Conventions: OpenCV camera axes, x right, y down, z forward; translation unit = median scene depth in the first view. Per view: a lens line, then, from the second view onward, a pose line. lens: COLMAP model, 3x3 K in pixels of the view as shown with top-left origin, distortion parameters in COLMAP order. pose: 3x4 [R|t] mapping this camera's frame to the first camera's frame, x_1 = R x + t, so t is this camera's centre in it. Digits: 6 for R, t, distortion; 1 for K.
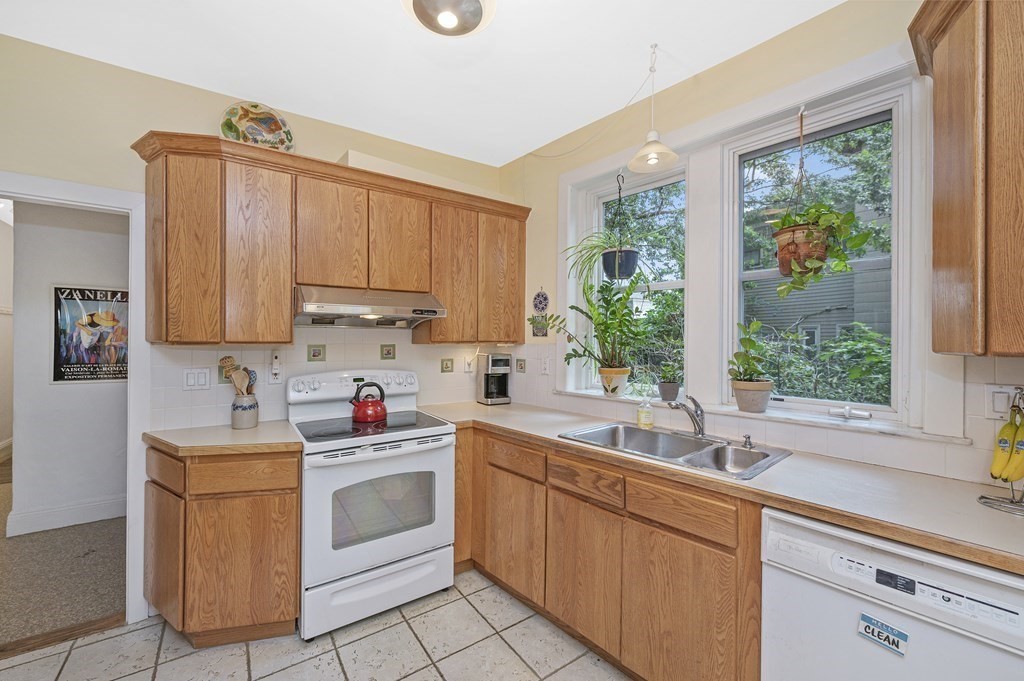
lens RADIAL K [[404.4, 0, 496.2], [0, 404.4, 339.1], [0, 0, 1]] dist [0.002703, 0.000652]
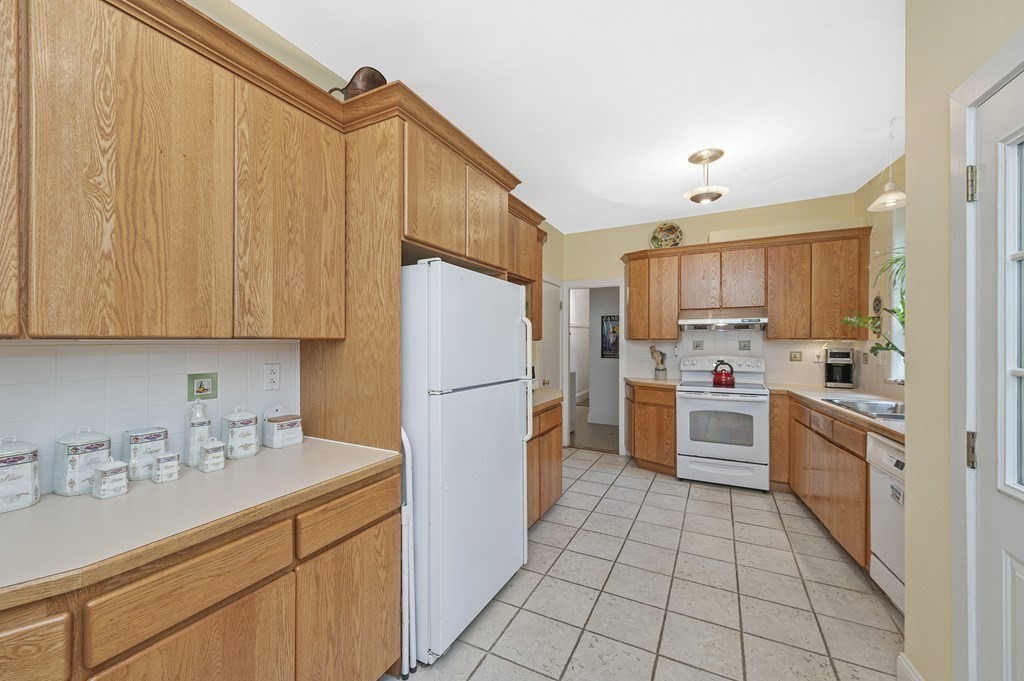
lens RADIAL K [[404.4, 0, 511.2], [0, 404.4, 341.0], [0, 0, 1]] dist [0.002703, 0.000652]
pose [[0.480049, -0.003335, -0.877235, 0.799910], [0.002326, 0.999994, -0.002529, 0.019184], [0.877239, -0.000826, 0.480054, -0.646953]]
